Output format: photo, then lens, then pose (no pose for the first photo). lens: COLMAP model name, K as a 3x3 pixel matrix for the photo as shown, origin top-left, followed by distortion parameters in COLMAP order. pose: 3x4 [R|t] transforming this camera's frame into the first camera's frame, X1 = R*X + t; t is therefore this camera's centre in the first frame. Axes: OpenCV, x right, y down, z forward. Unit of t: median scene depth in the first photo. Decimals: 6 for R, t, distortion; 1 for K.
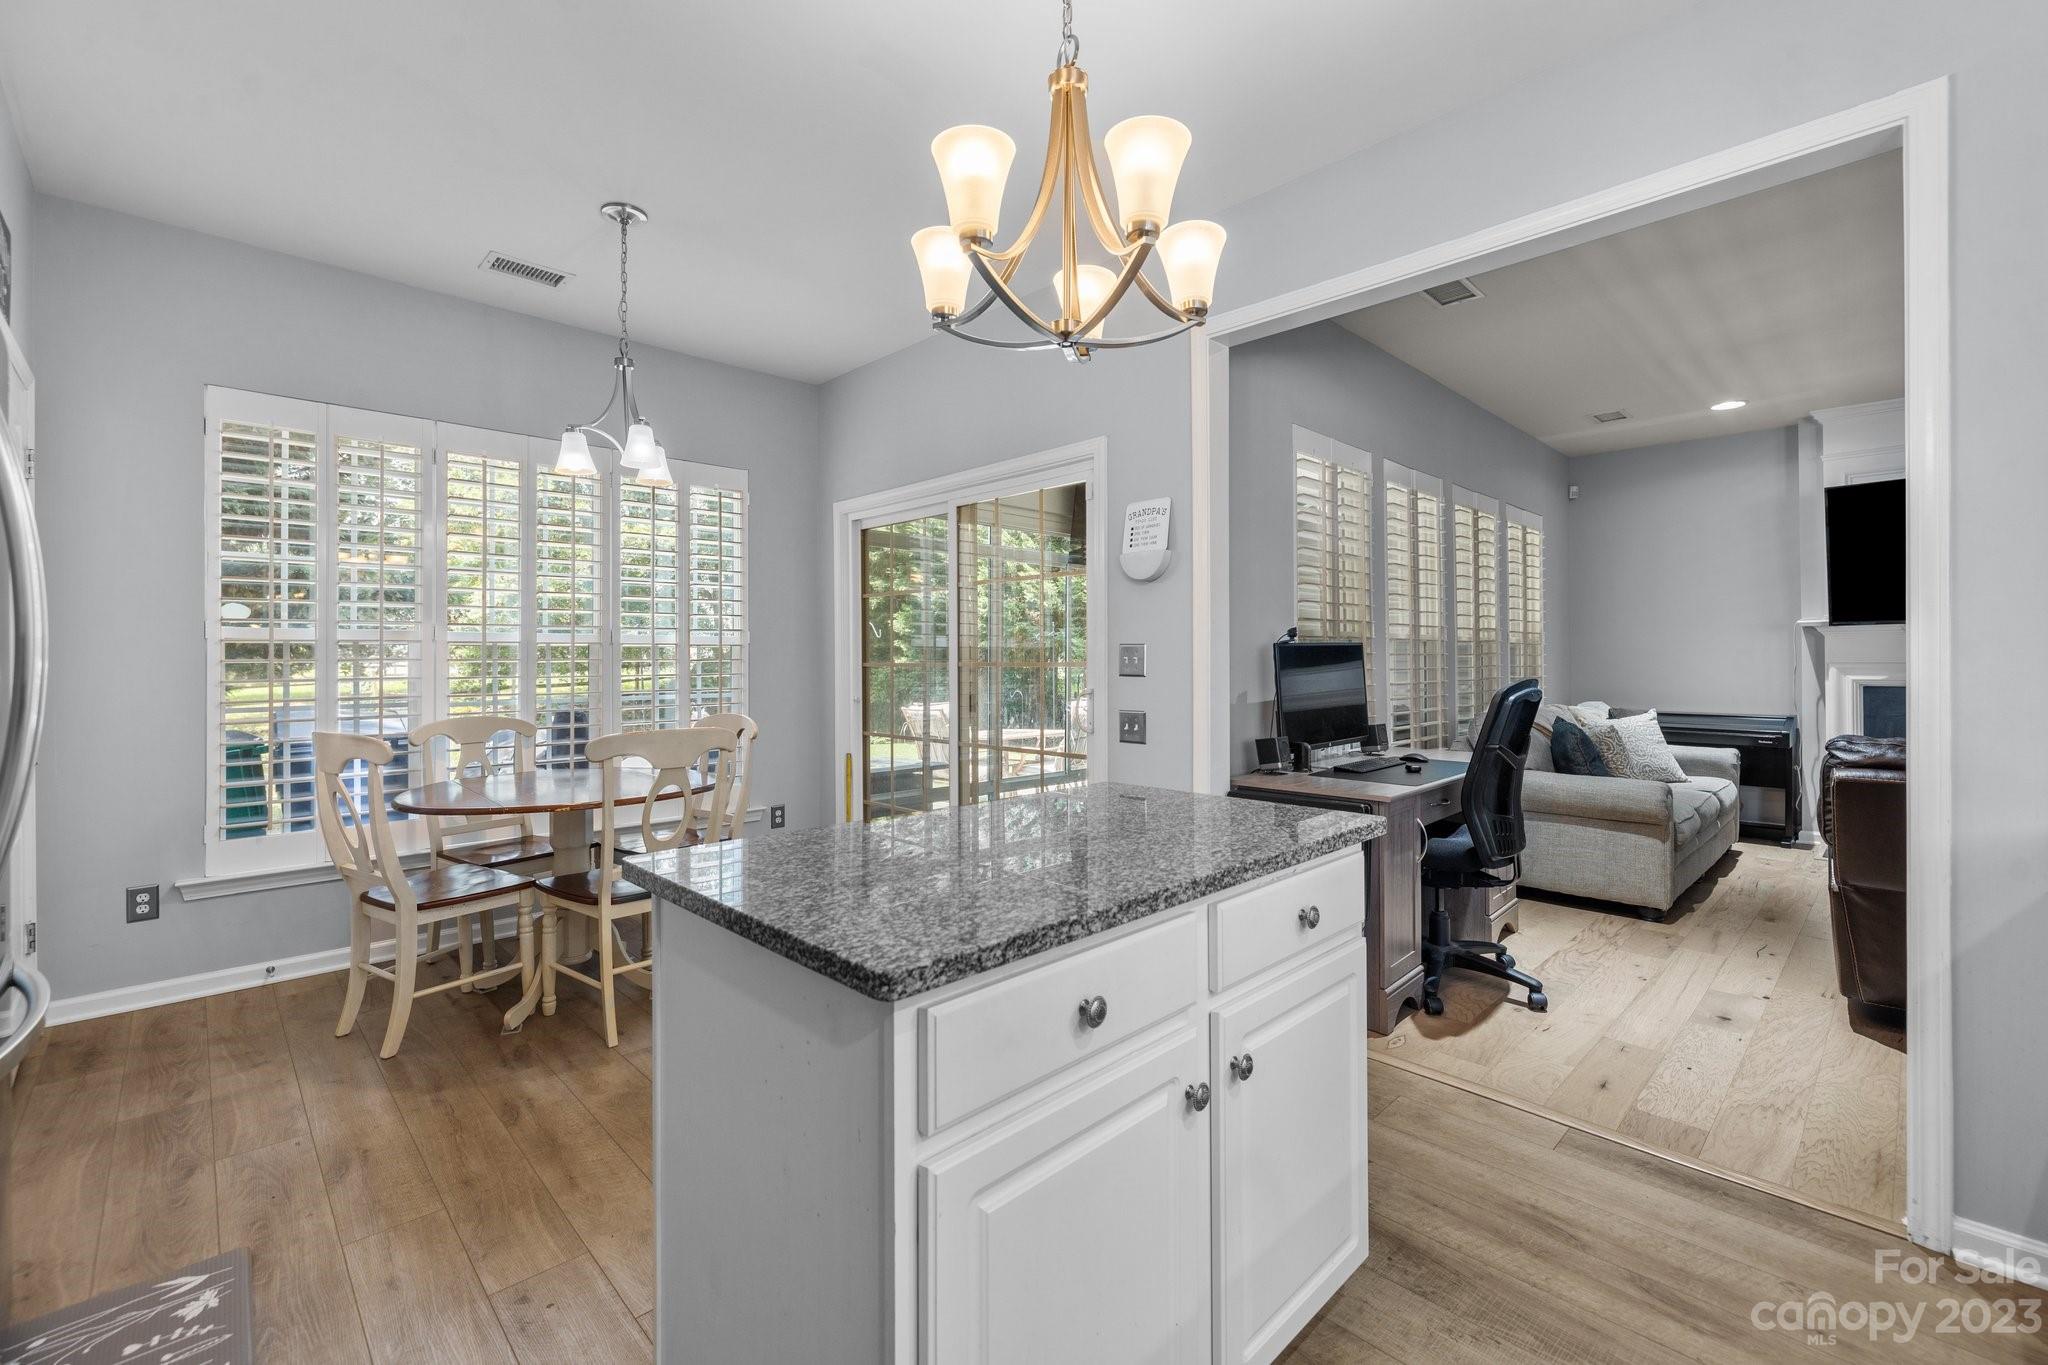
lens RADIAL K [[873.7, 0, 1014.3], [0, 873.7, 653.1], [0, 0, 1]] dist [-0.001649, 0.001409]
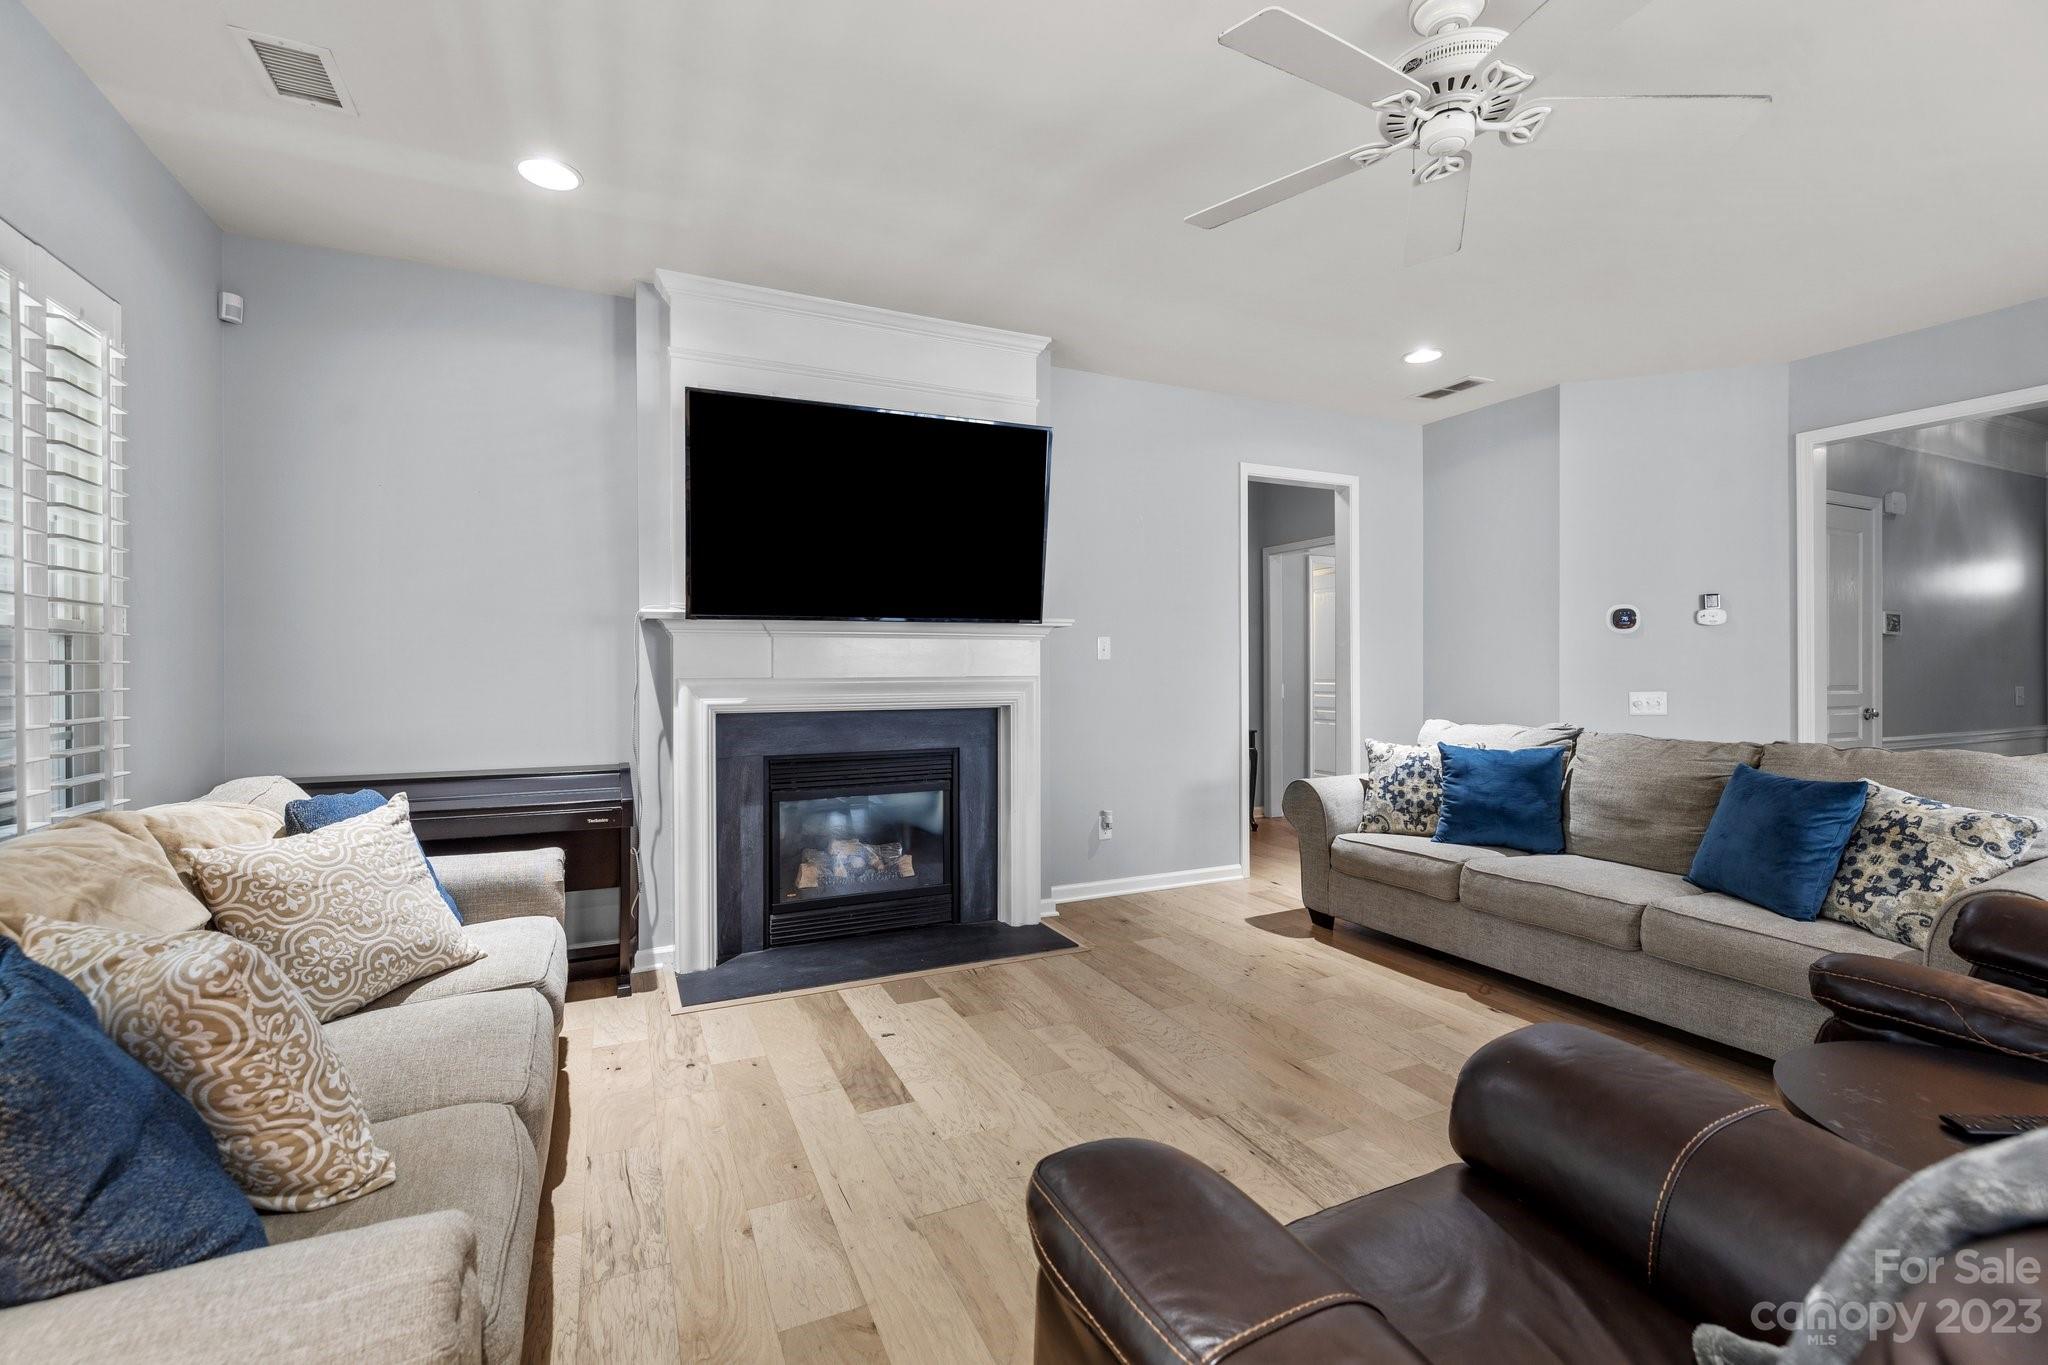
lens RADIAL K [[873.7, 0, 1017.4], [0, 873.7, 665.2], [0, 0, 1]] dist [-0.001649, 0.001409]
pose [[0.317915, 0.003417, 0.948113, 0.608379], [-0.006773, 0.999976, -0.001332, 0.001319], [-0.948095, -0.005998, 0.317931, 0.830688]]
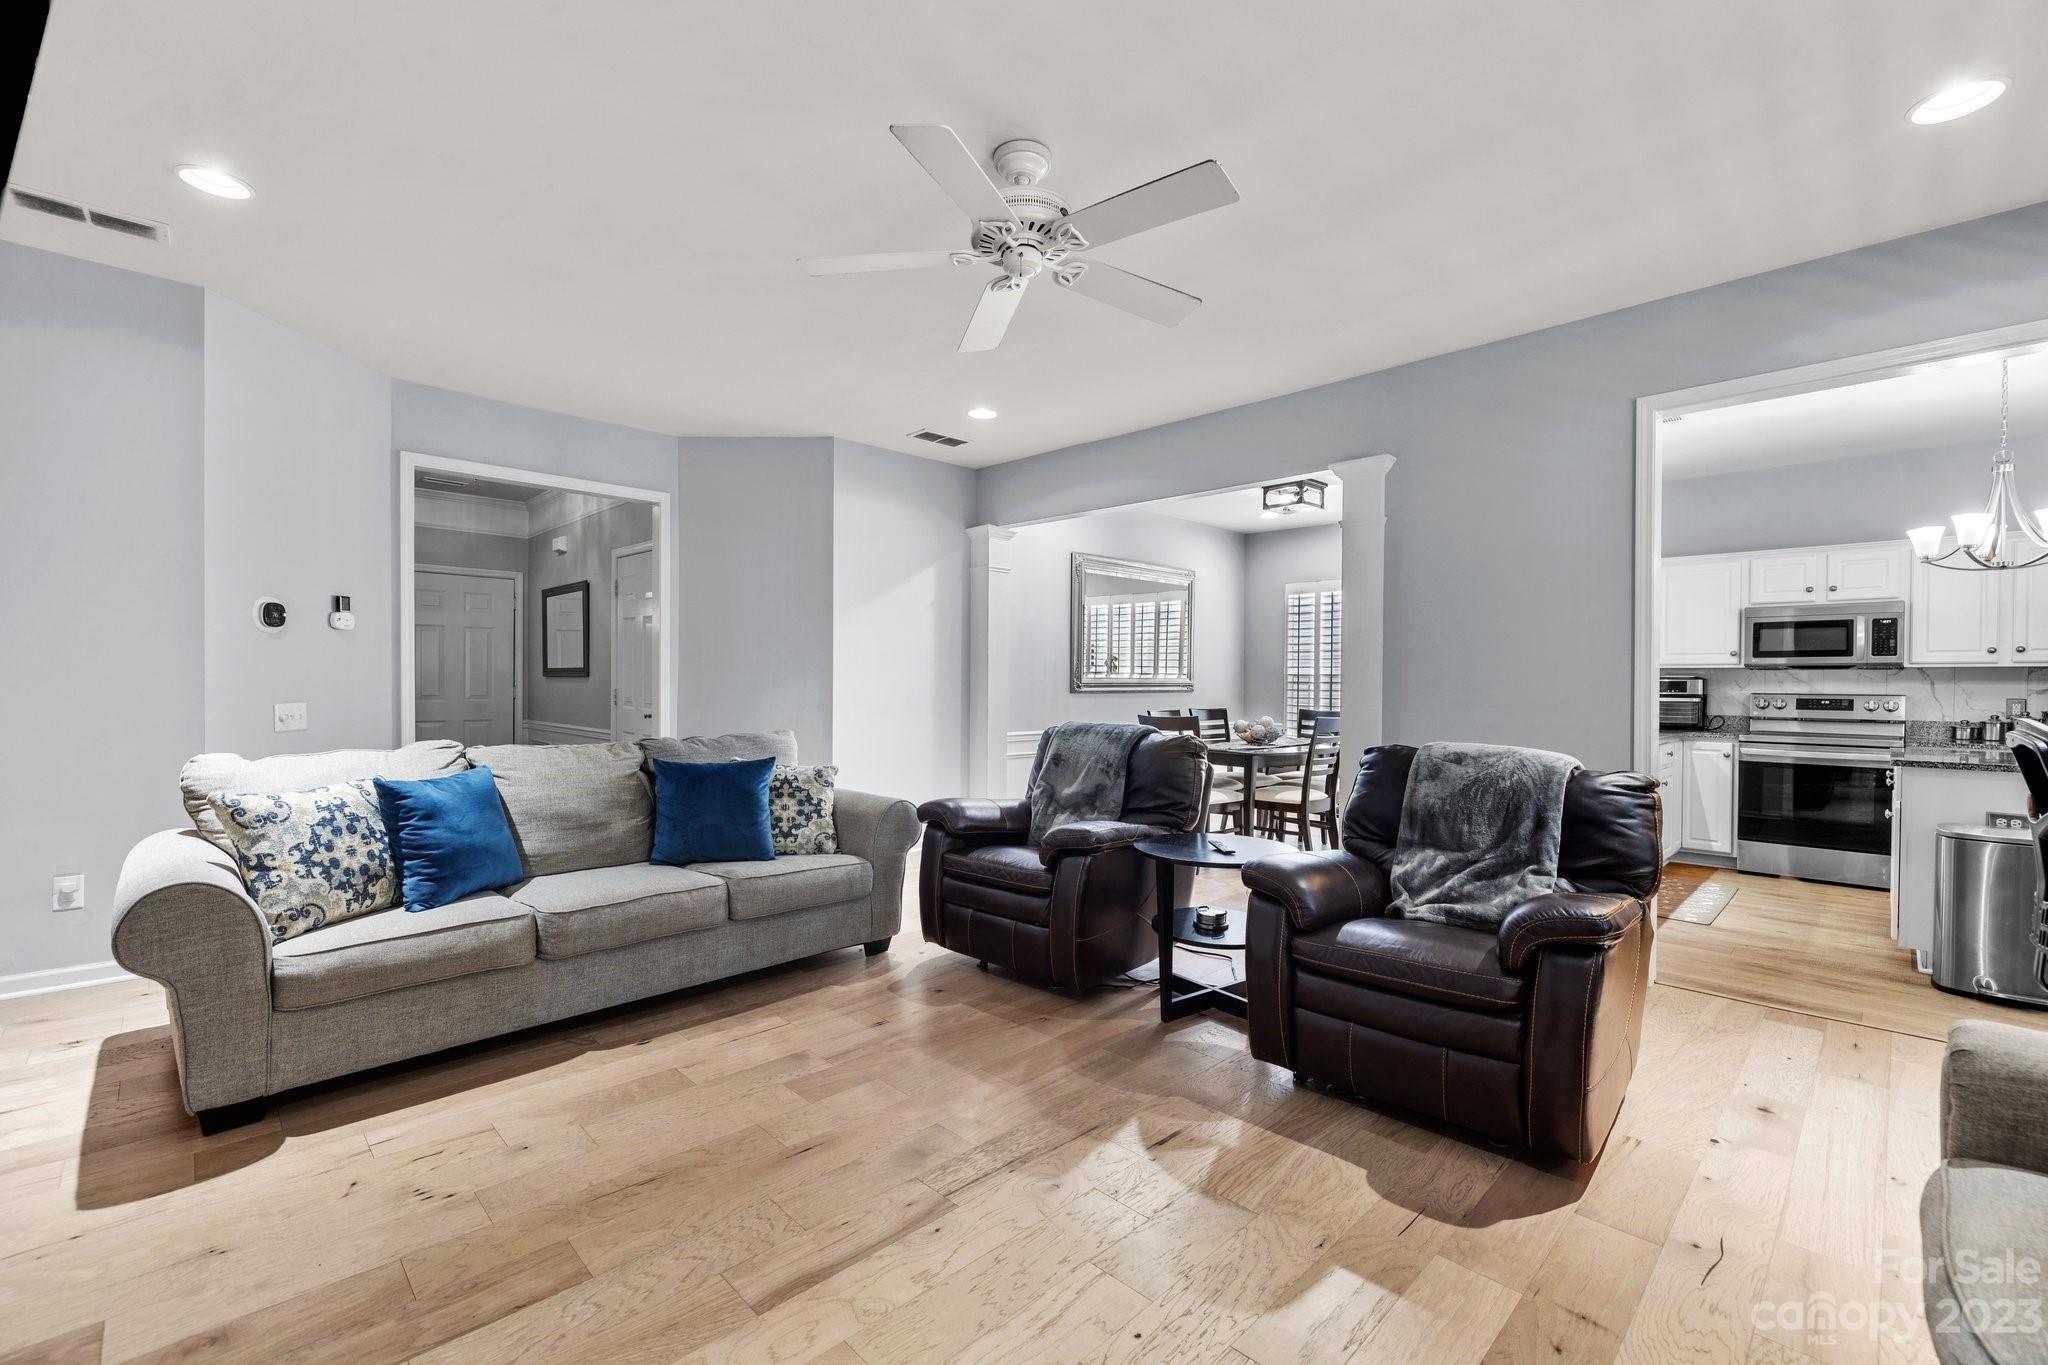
lens RADIAL K [[873.7, 0, 1012.6], [0, 873.7, 690.3], [0, 0, 1]] dist [-0.001649, 0.001409]
pose [[-0.999927, -0.006987, -0.009904, 1.196417], [-0.006994, 0.999975, 0.000651, 0.008325], [0.009899, 0.000720, -0.999951, 1.415809]]
